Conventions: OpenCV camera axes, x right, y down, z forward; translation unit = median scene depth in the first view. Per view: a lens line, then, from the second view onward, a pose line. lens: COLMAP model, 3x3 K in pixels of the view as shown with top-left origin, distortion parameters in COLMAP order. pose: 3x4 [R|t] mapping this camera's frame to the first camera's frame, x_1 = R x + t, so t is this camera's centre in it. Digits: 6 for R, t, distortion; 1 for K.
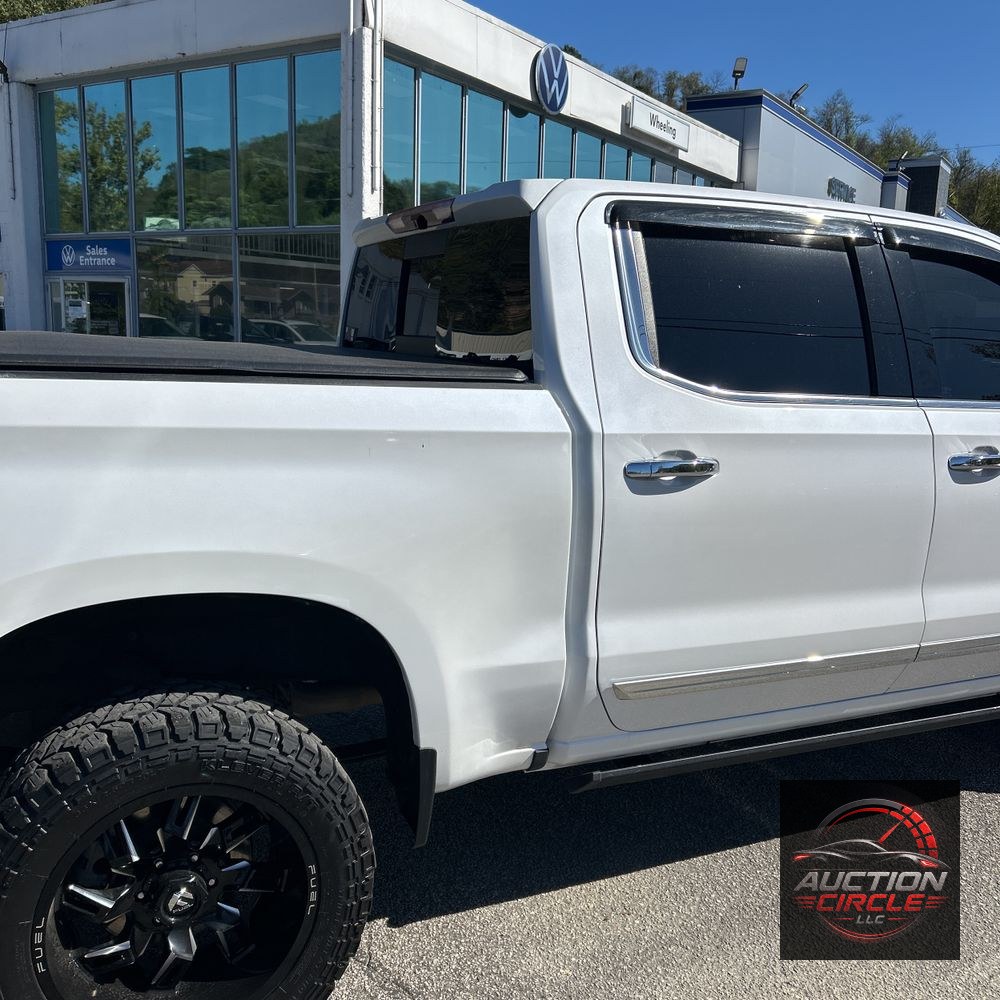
lens RADIAL K [[1038.2, 0, 500.0], [0, 1038.2, 500.0], [0, 0, 1]] dist [0.021062, 0.003428]
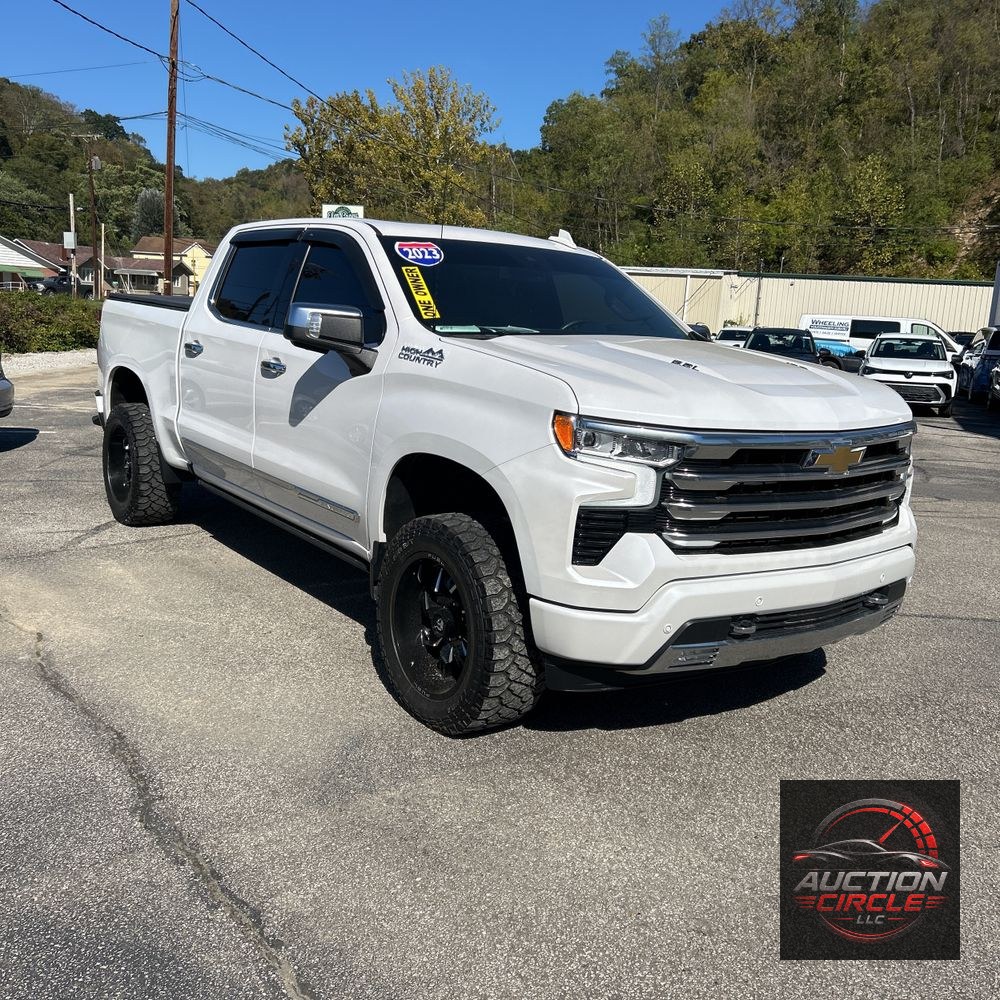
lens RADIAL K [[1029.7, 0, 474.7], [0, 1029.7, 495.7], [0, 0, 1]] dist [0.028034, -0.001074]
pose [[0.166754, 0.161254, -0.972723, 2.172299], [-0.220380, 0.967674, 0.122637, -0.110024], [0.961054, 0.193919, 0.196900, 1.032608]]
